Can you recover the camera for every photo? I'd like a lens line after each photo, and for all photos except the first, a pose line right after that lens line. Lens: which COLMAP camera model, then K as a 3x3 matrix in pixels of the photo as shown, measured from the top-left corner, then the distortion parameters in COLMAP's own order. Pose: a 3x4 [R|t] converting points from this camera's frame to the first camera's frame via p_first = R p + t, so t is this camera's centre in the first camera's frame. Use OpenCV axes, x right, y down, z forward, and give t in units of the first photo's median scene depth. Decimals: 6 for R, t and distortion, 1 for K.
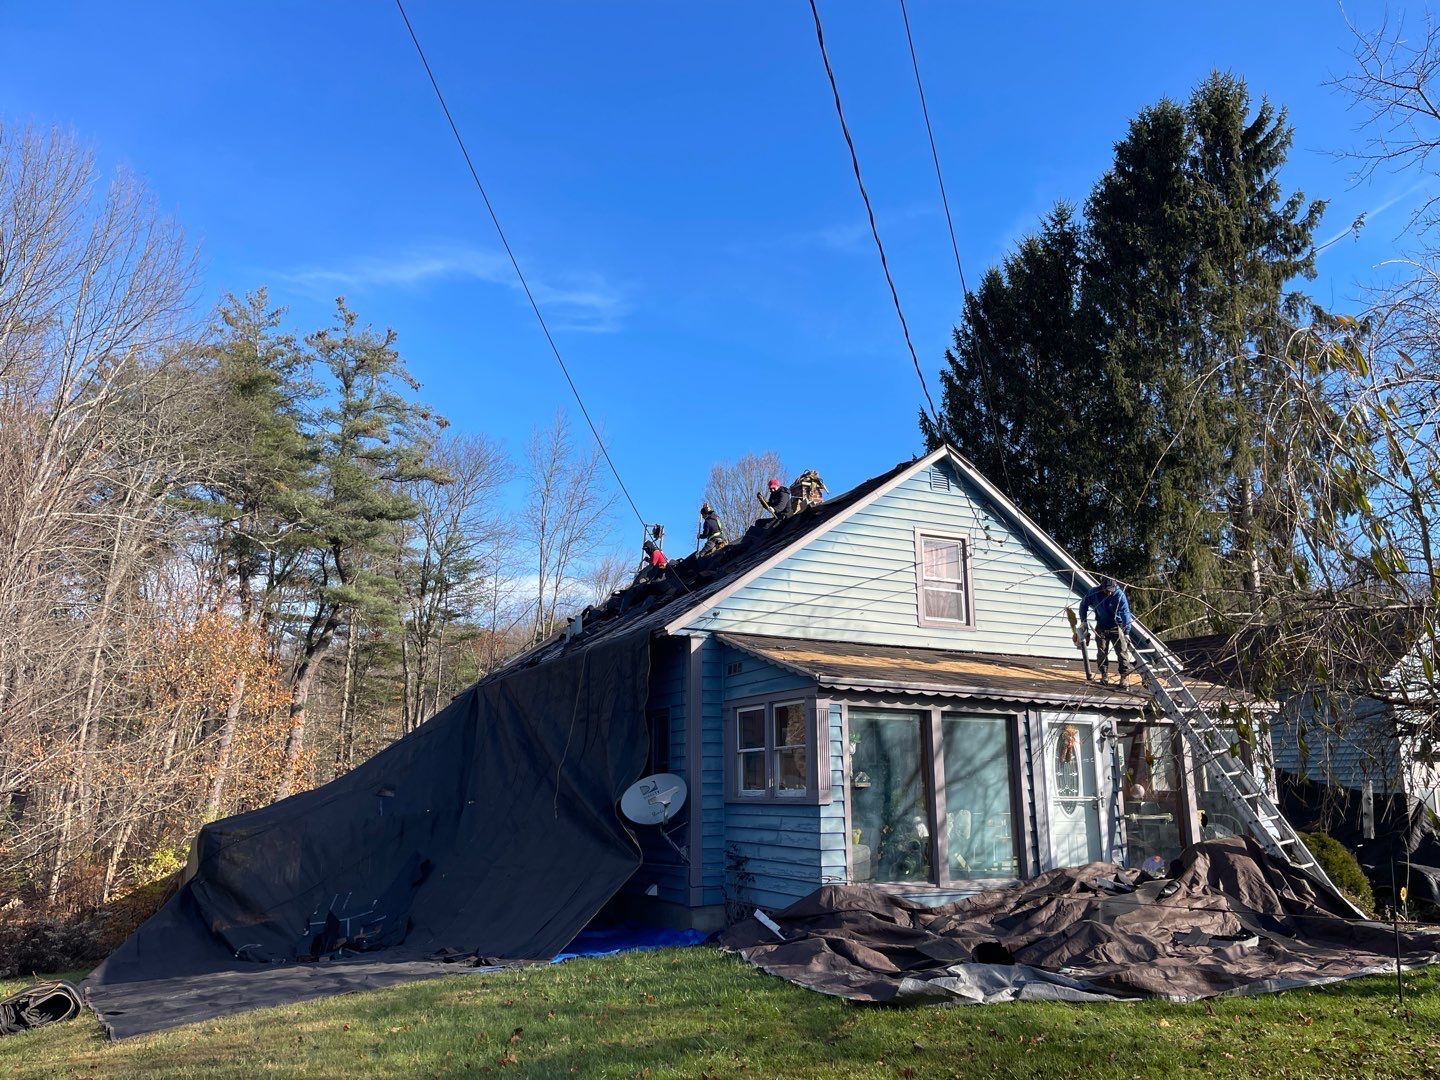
lens RADIAL K [[1077.4, 0, 710.4], [0, 1077.4, 547.4], [0, 0, 1]] dist [0.063431, -0.075436]
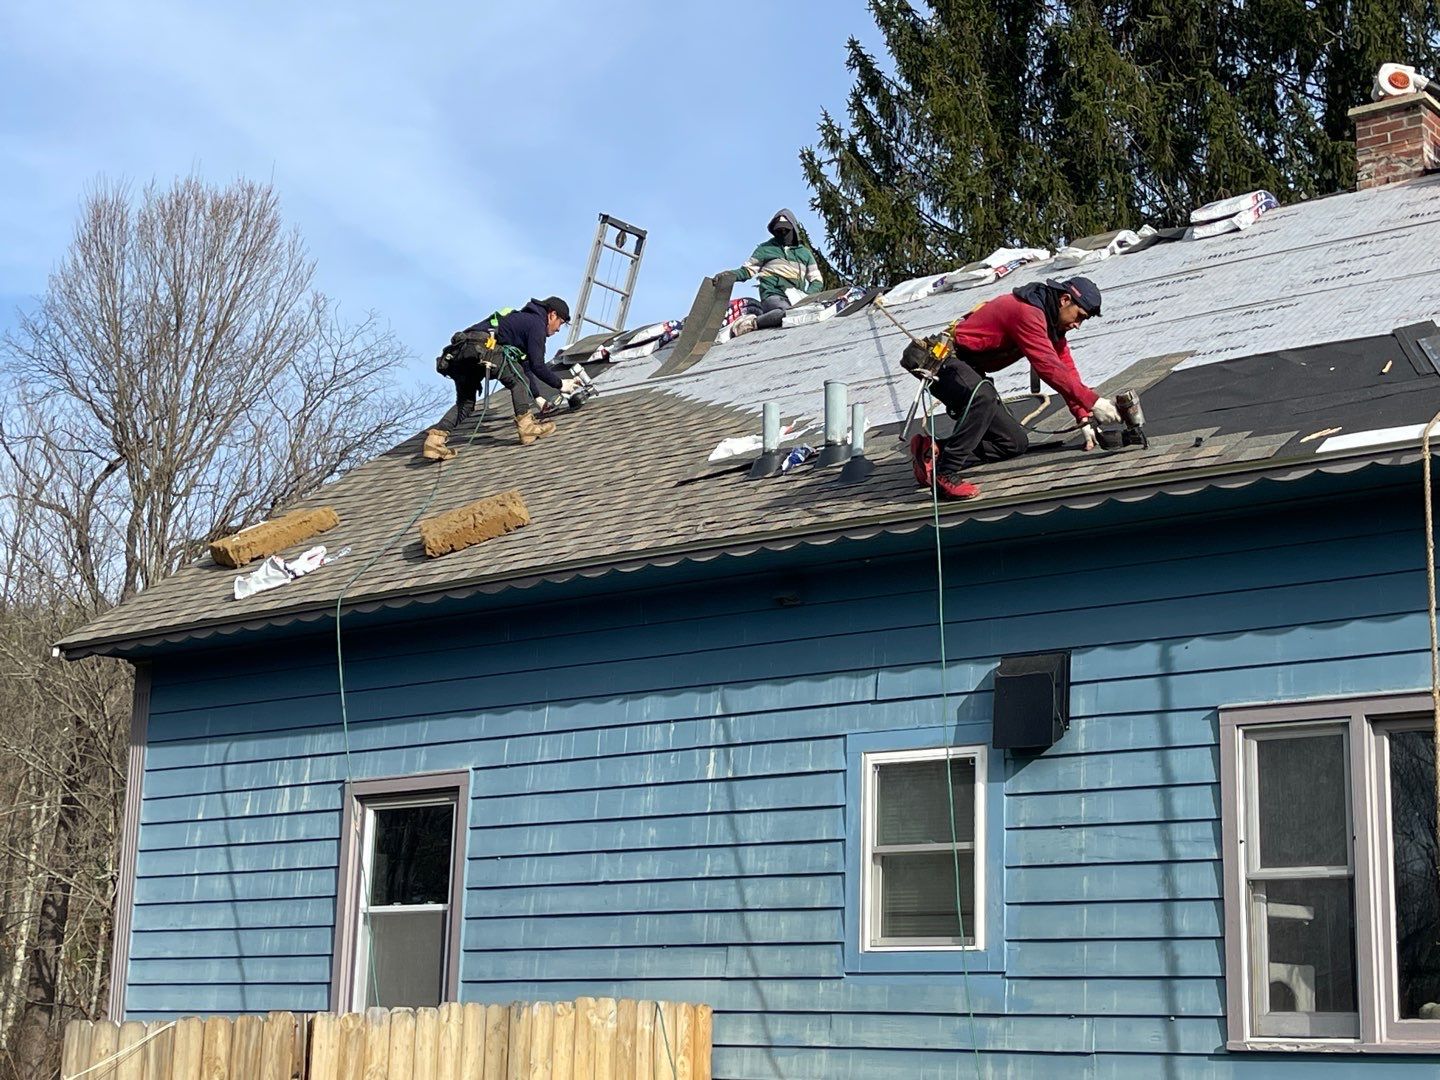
lens RADIAL K [[2325.6, 0, 712.9], [0, 2325.6, 546.8], [0, 0, 1]] dist [0.163793, -0.597224]
pose [[0.907502, 0.120403, 0.402422, -0.237280], [-0.124030, 0.992130, -0.017139, 0.072069], [-0.401318, -0.034358, 0.915294, 0.245121]]
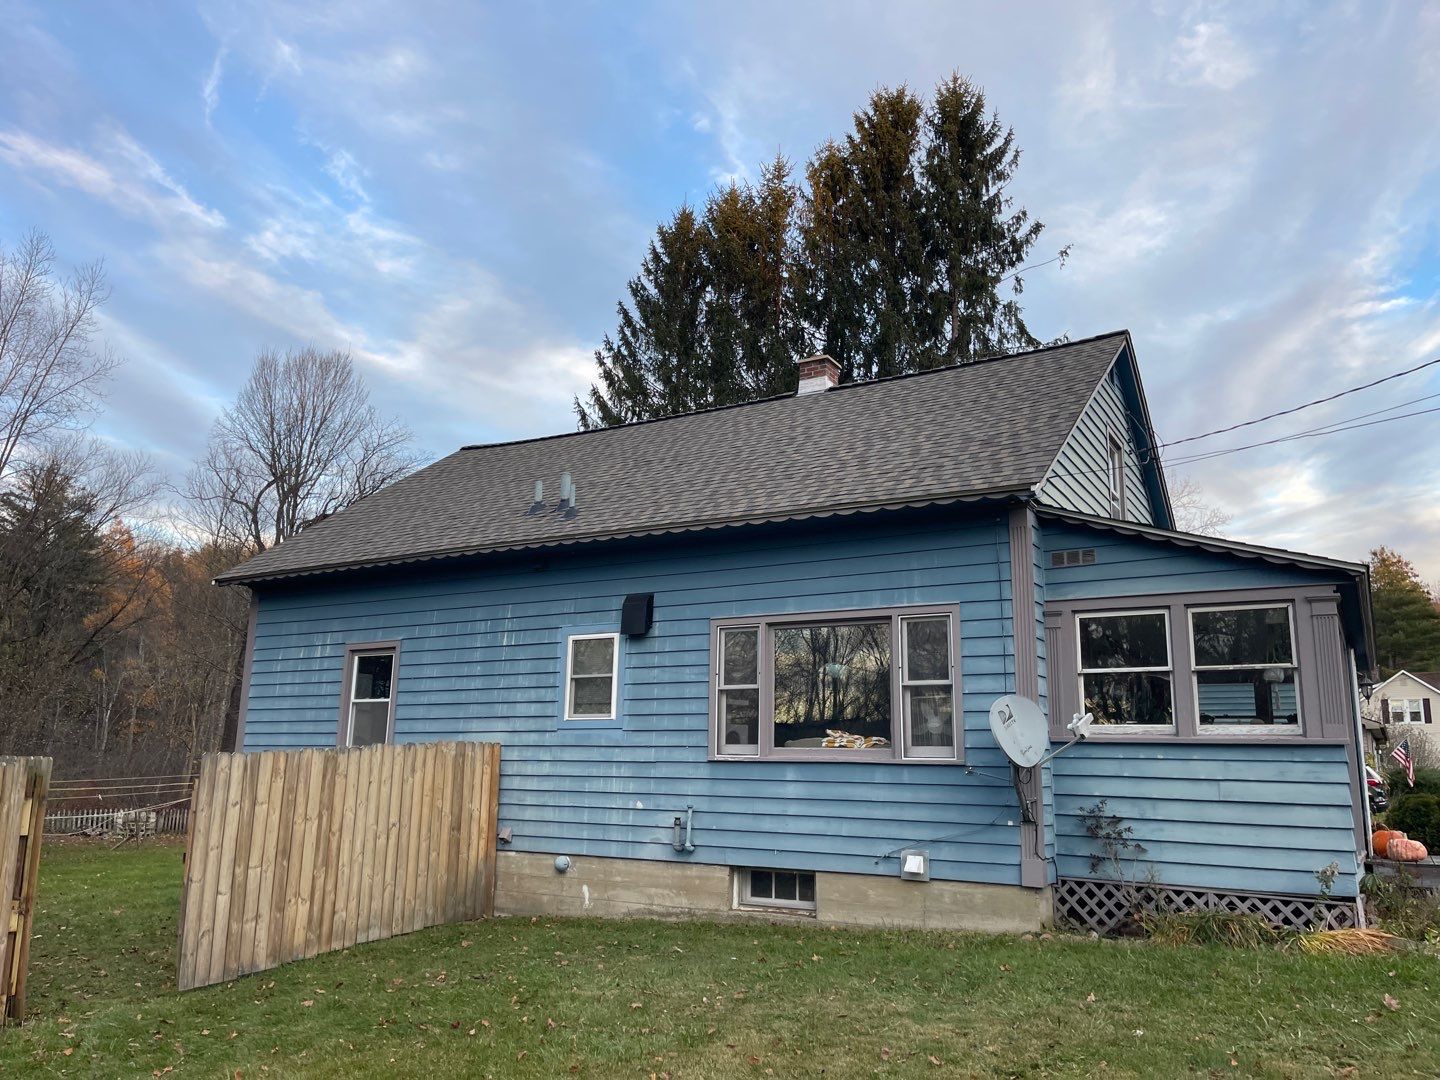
lens RADIAL K [[1077.4, 0, 710.4], [0, 1077.4, 547.4], [0, 0, 1]] dist [0.063431, -0.075436]
pose [[0.846244, 0.128663, 0.517026, -0.229517], [-0.141889, 0.989783, -0.014072, 0.062059], [-0.513554, -0.061452, 0.855854, 0.209463]]
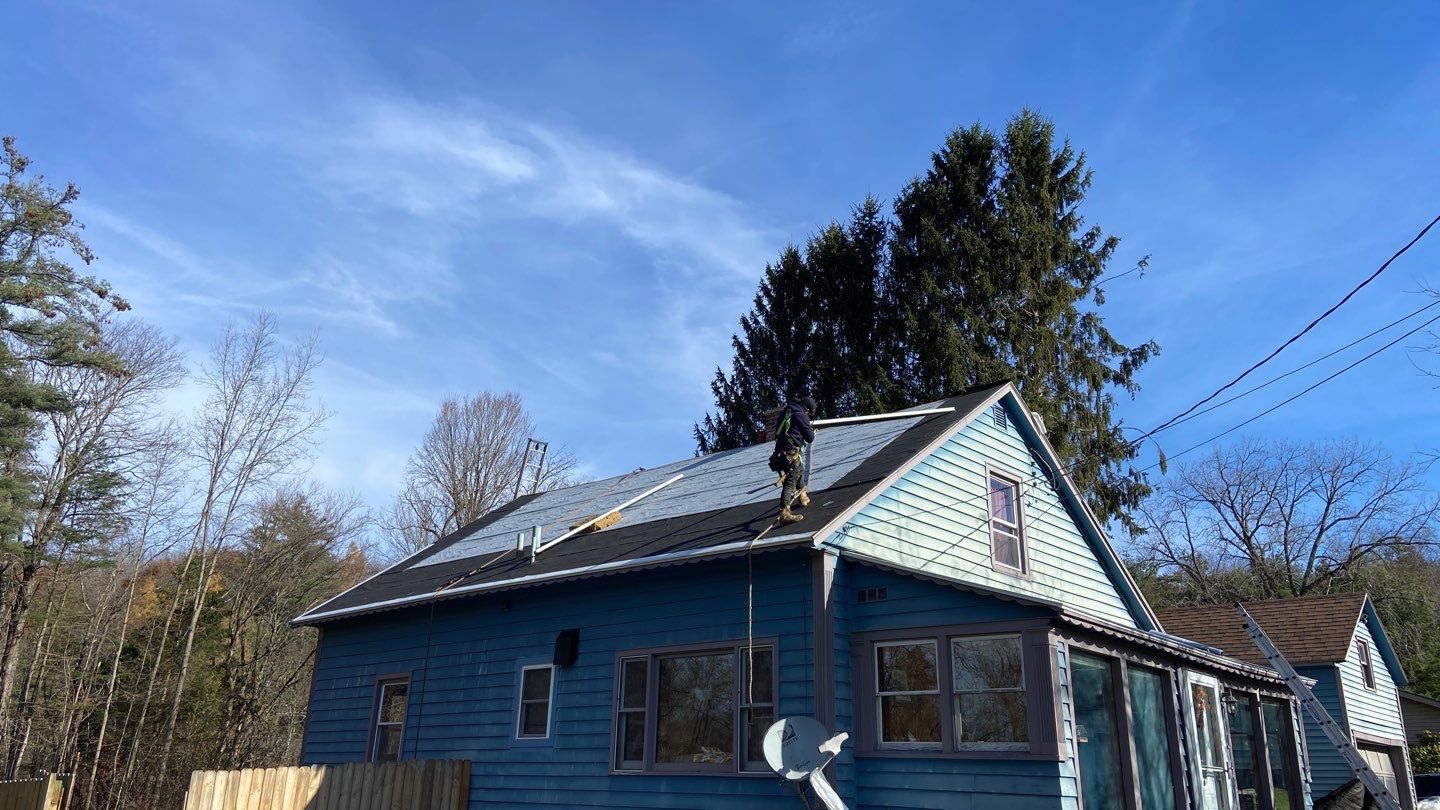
lens RADIAL K [[1074.0, 0, 720.0], [0, 1074.0, 405.0], [0, 0, 1]] dist [0.112724, -0.135527]
pose [[0.932992, 0.141549, 0.330892, -0.162250], [-0.105908, 0.986682, -0.123460, 0.034201], [-0.343961, 0.080143, 0.935558, 0.095753]]
